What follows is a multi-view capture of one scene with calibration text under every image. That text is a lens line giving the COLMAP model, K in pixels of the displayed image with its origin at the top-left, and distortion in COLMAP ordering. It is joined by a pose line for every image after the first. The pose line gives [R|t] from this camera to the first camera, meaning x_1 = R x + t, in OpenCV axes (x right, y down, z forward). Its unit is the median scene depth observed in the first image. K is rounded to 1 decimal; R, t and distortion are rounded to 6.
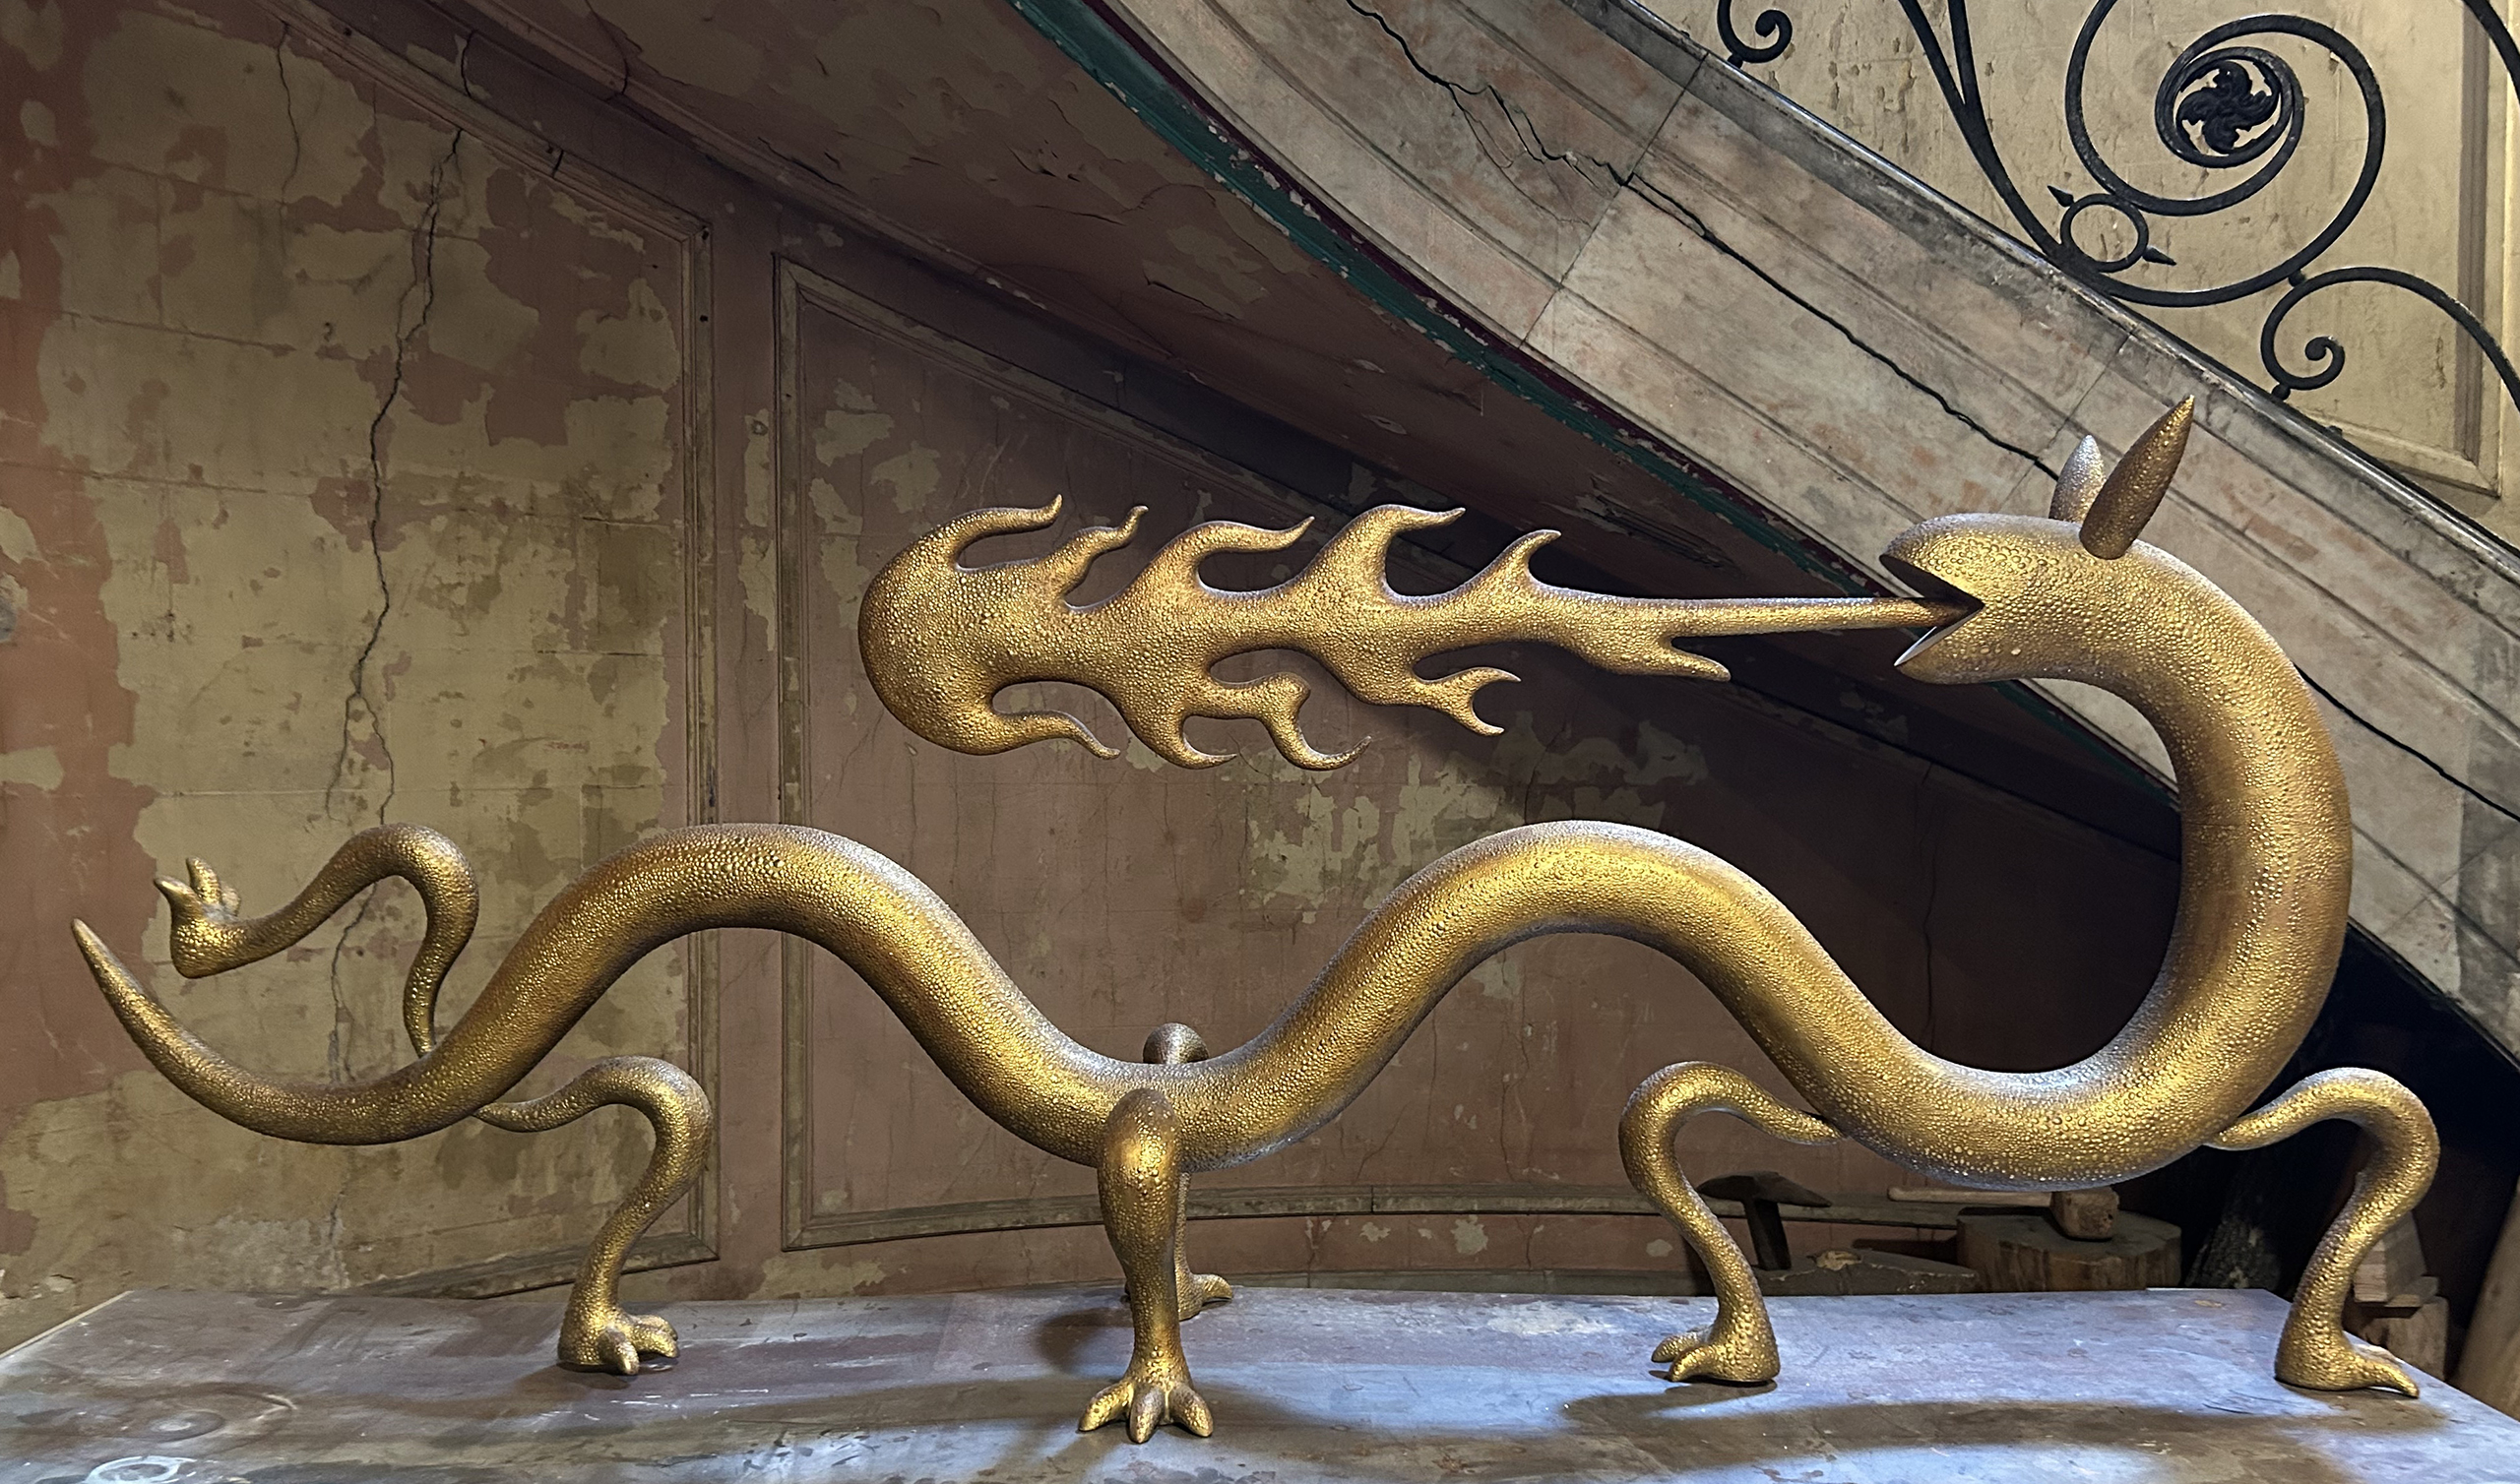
lens RADIAL K [[2044.7, 0, 1242.7], [0, 2044.7, 799.9], [0, 0, 1]] dist [0.044563, -0.051206]
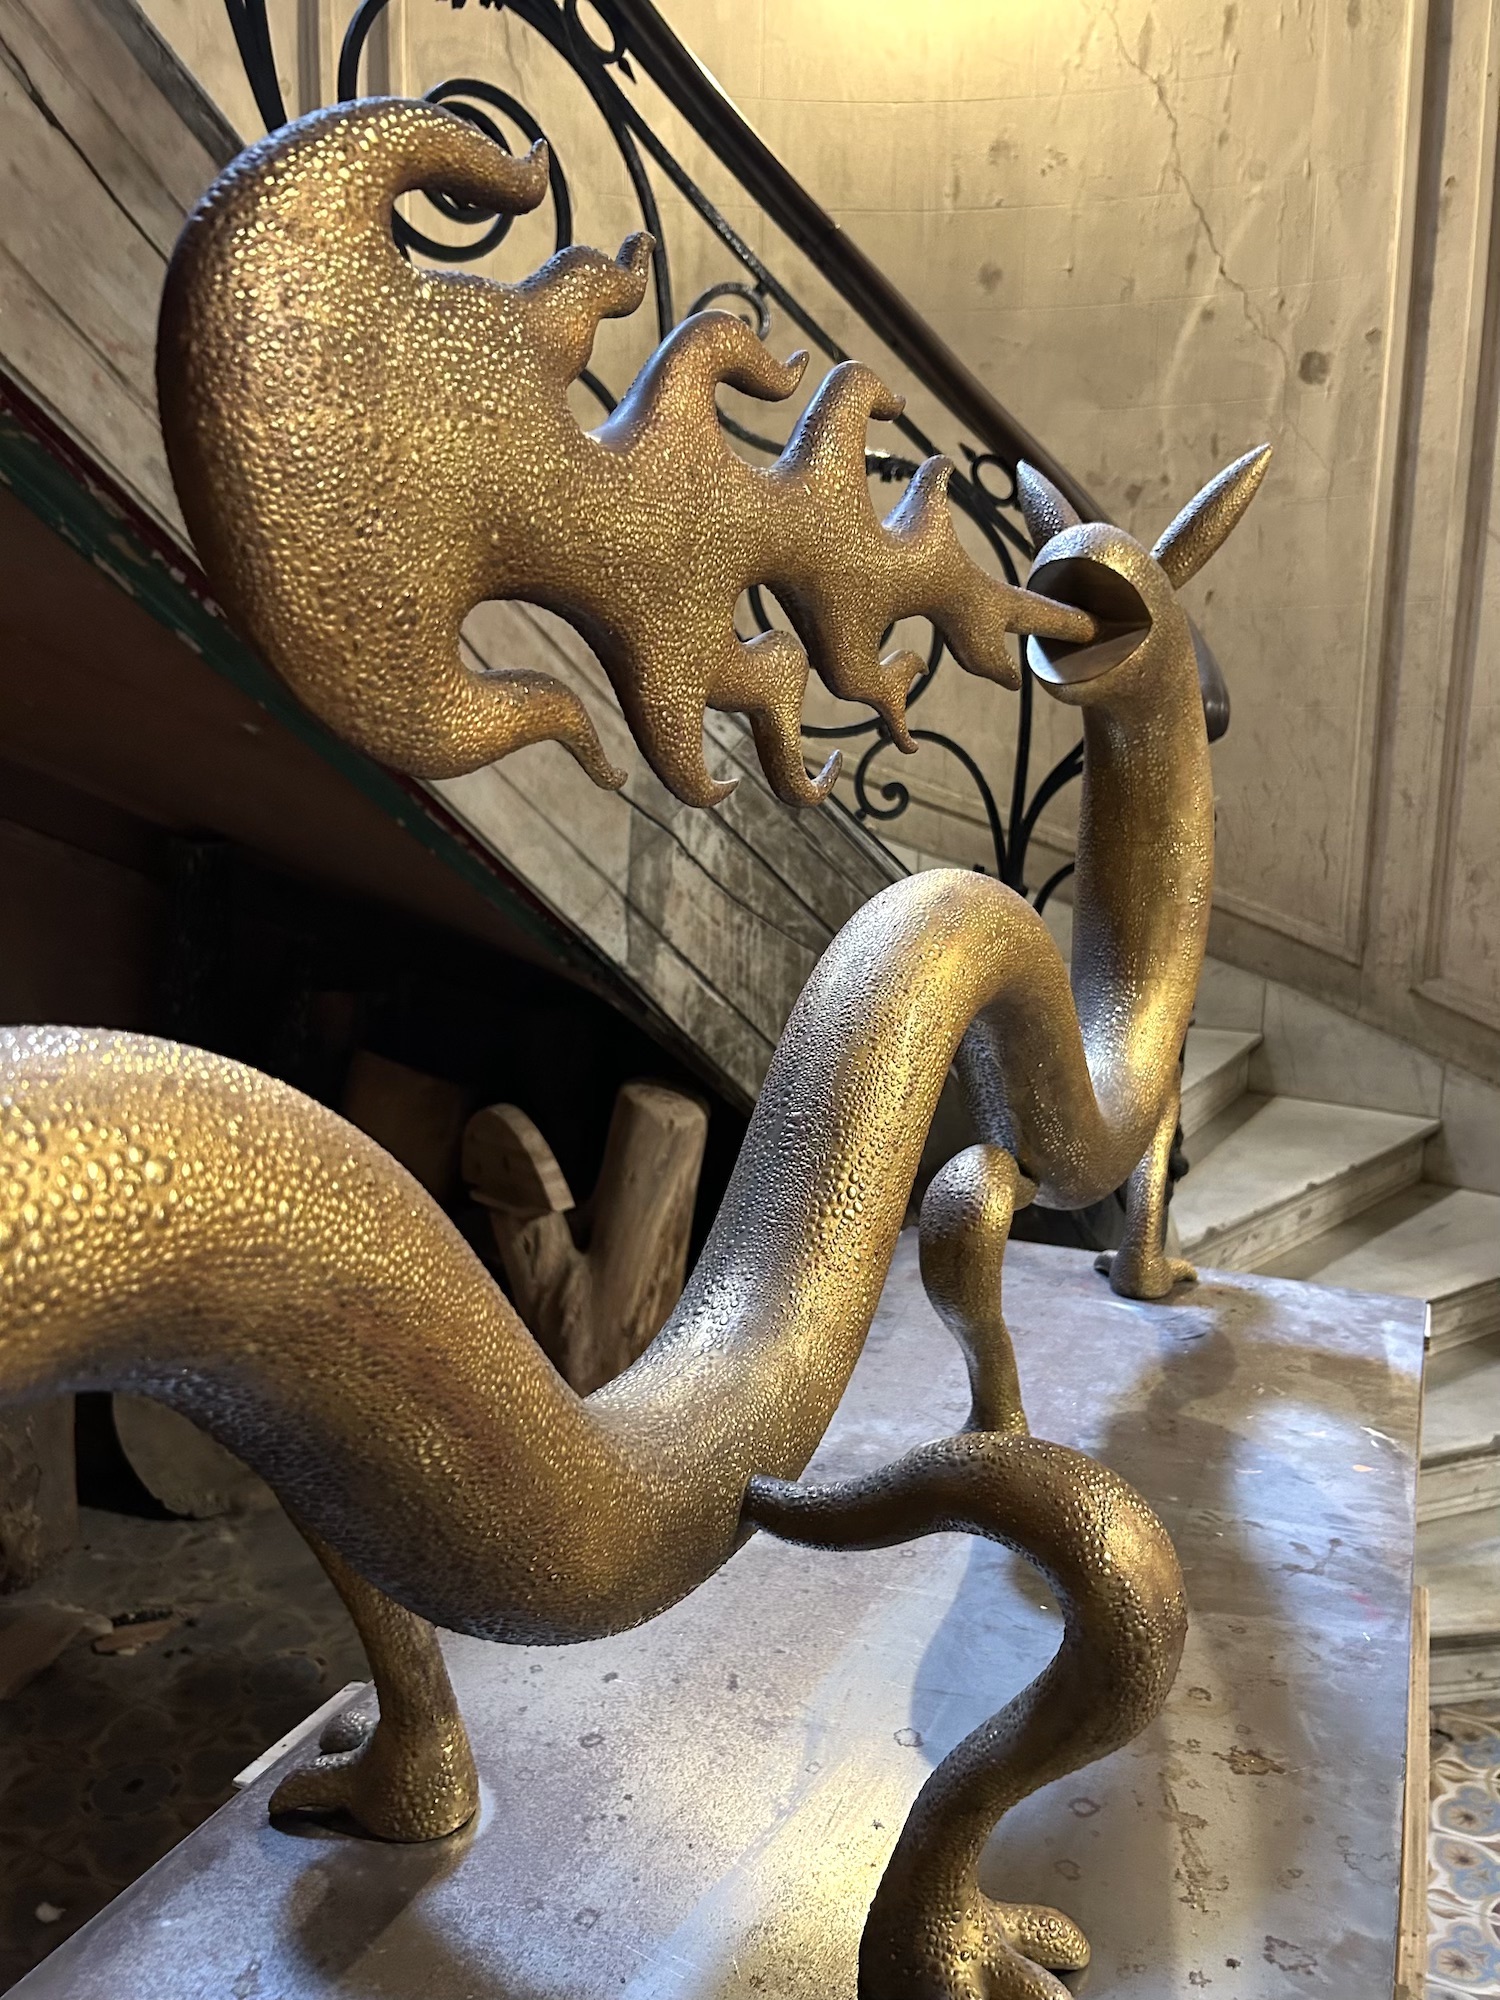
lens RADIAL K [[1512.5, 0, 752.5], [0, 1512.5, 1008.7], [0, 0, 1]] dist [0.060566, -0.071871]
pose [[0.415536, -0.133971, 0.899657, -0.229302], [0.012211, 0.989826, 0.141758, -0.011457], [-0.909495, -0.047920, 0.412944, 0.502928]]
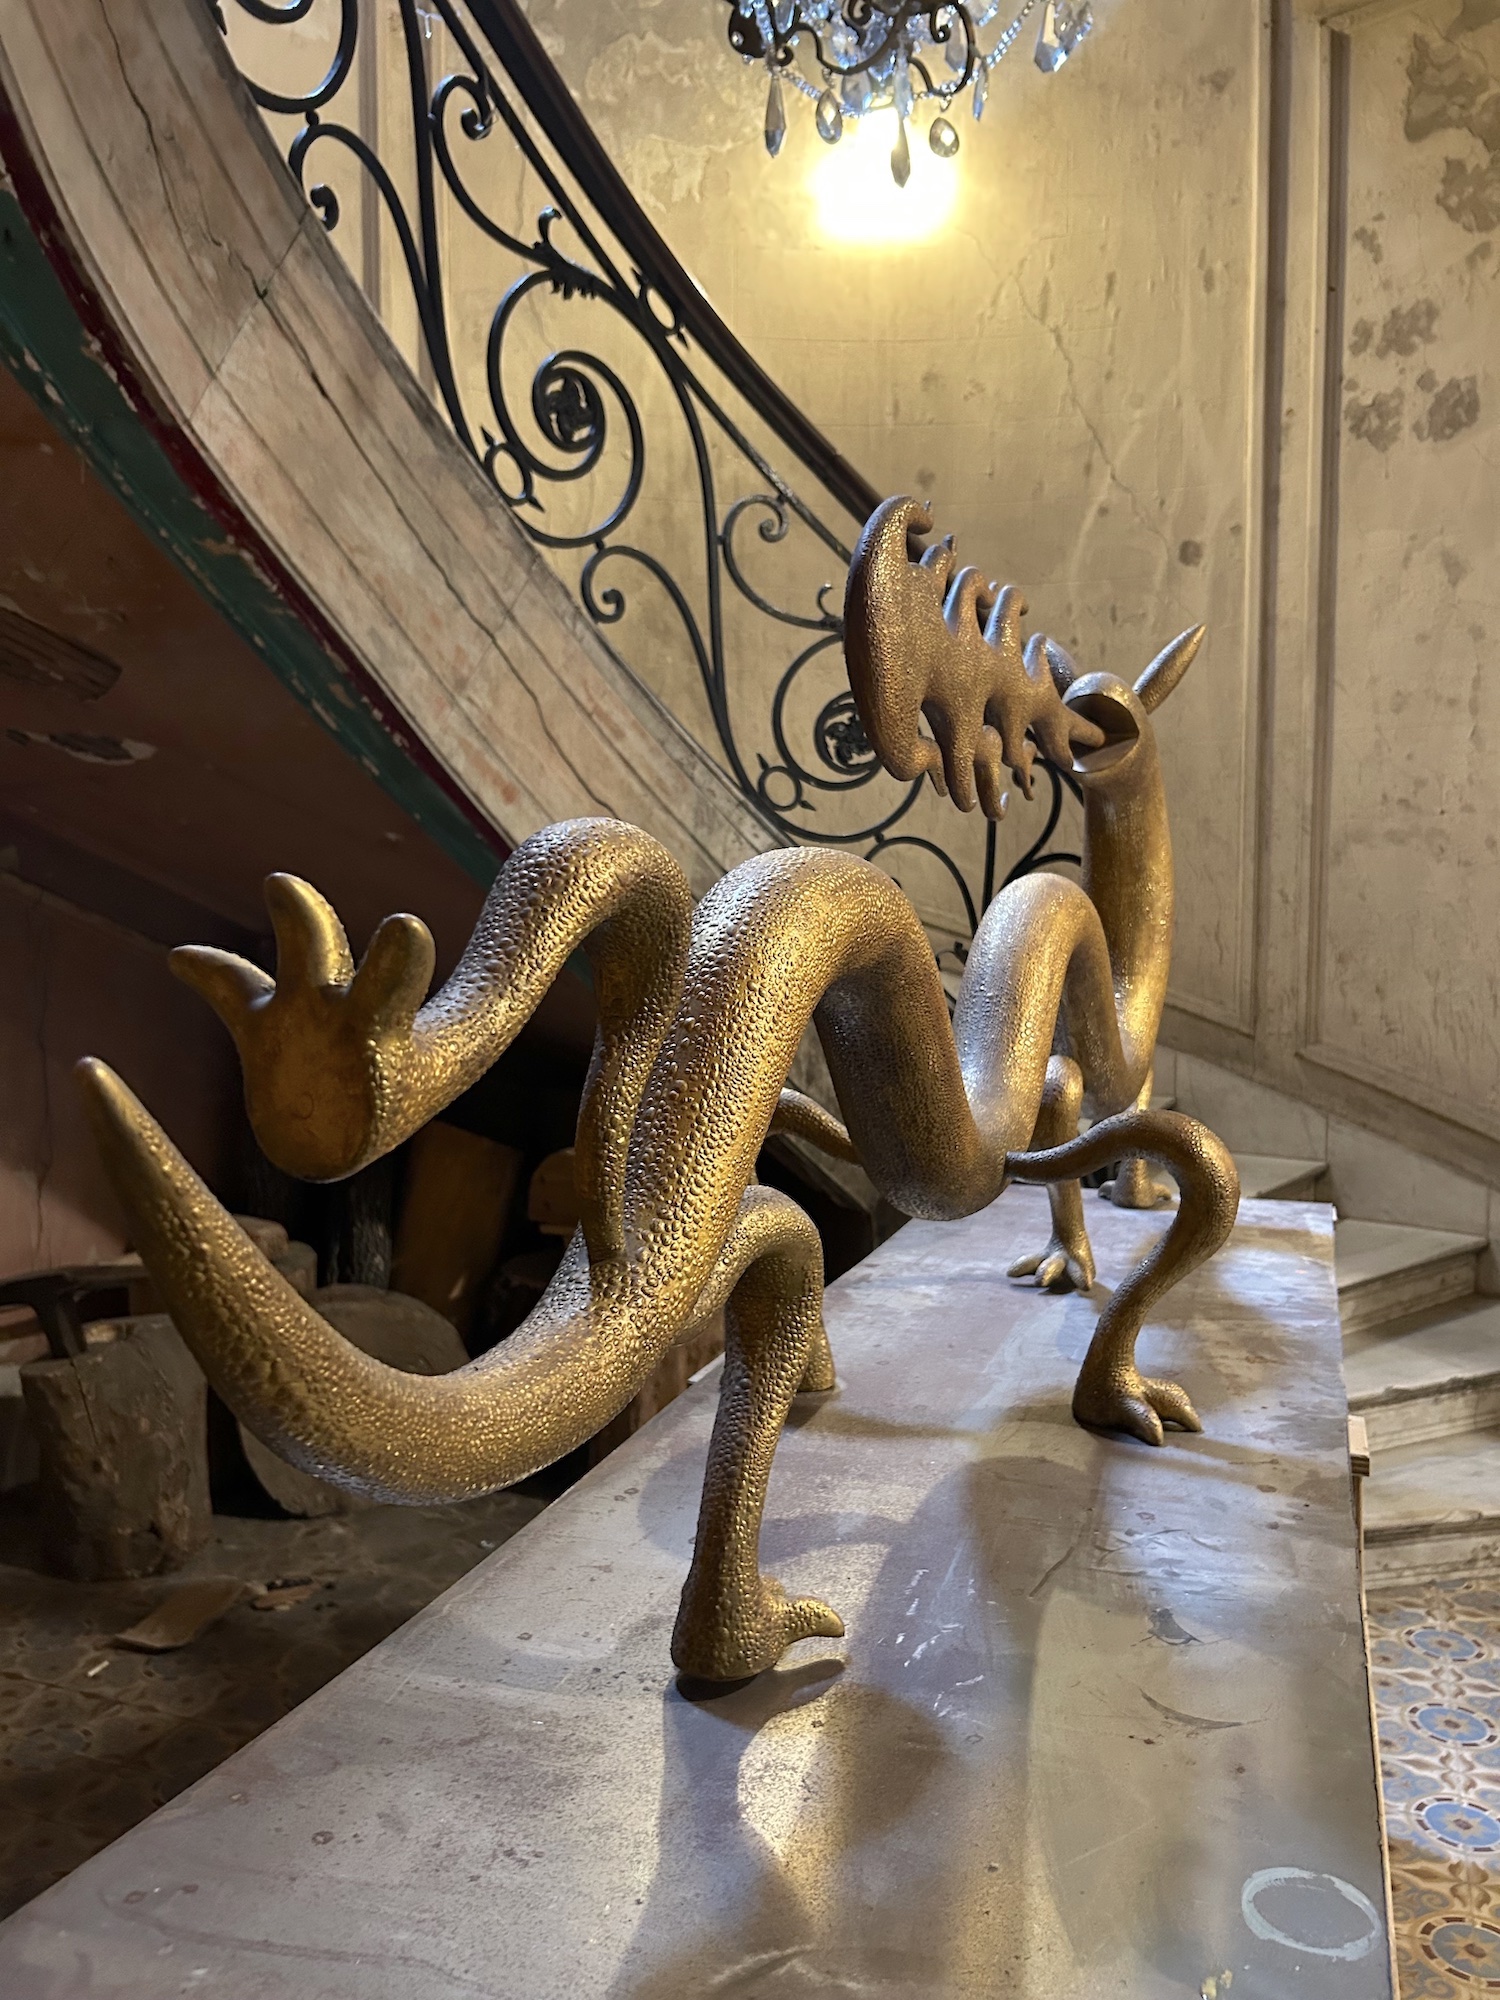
lens RADIAL K [[1528.1, 0, 758.2], [0, 1528.1, 1013.0], [0, 0, 1]] dist [0.084016, -0.163729]
pose [[0.339839, -0.056090, 0.938810, -0.481216], [0.027652, 0.998384, 0.049640, 0.027370], [-0.940077, 0.009090, 0.340841, 0.510381]]
